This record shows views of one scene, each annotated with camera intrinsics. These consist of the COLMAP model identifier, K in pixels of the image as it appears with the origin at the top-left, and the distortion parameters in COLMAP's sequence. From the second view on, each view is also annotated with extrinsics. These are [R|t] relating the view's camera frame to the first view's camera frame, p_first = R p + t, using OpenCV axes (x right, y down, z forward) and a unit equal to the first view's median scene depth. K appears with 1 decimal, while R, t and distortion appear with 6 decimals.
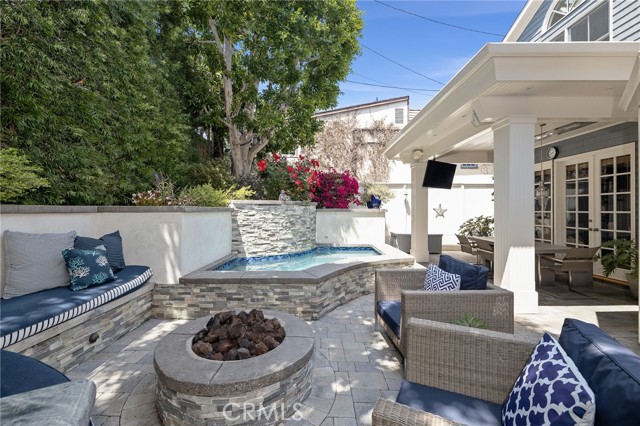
lens RADIAL K [[274.2, 0, 321.6], [0, 274.2, 208.4], [0, 0, 1]] dist [0.007808, 0.000684]
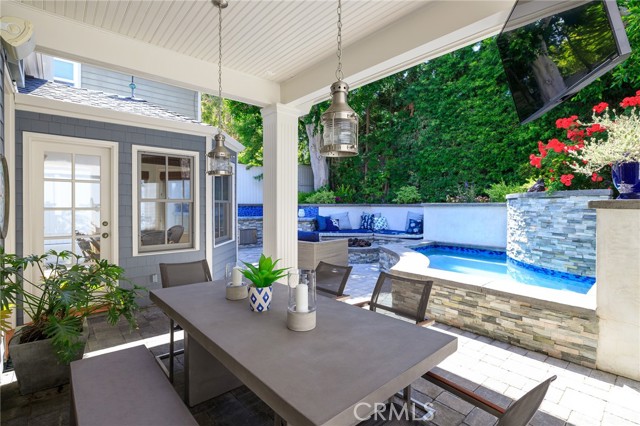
lens RADIAL K [[302.9, 0, 311.4], [0, 302.9, 207.2], [0, 0, 1]] dist [-0.005981, 0.000125]
pose [[-0.770294, 0.002400, -0.637684, 0.828306], [0.003785, 0.999993, -0.000808, 0.010498], [0.637678, -0.003036, -0.770297, 1.211751]]
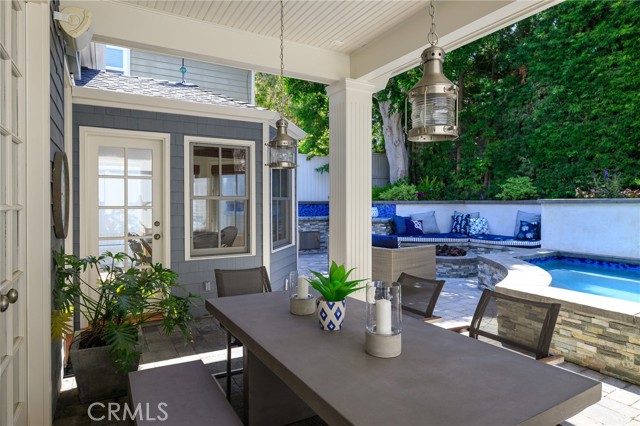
lens RADIAL K [[372.2, 0, 310.7], [0, 372.2, 204.5], [0, 0, 1]] dist [-0.001882, -0.000486]
pose [[-0.879291, 0.003263, -0.476273, 0.837700], [0.005694, 0.999977, -0.003662, 0.010623], [0.476251, -0.005931, -0.879290, 1.210526]]
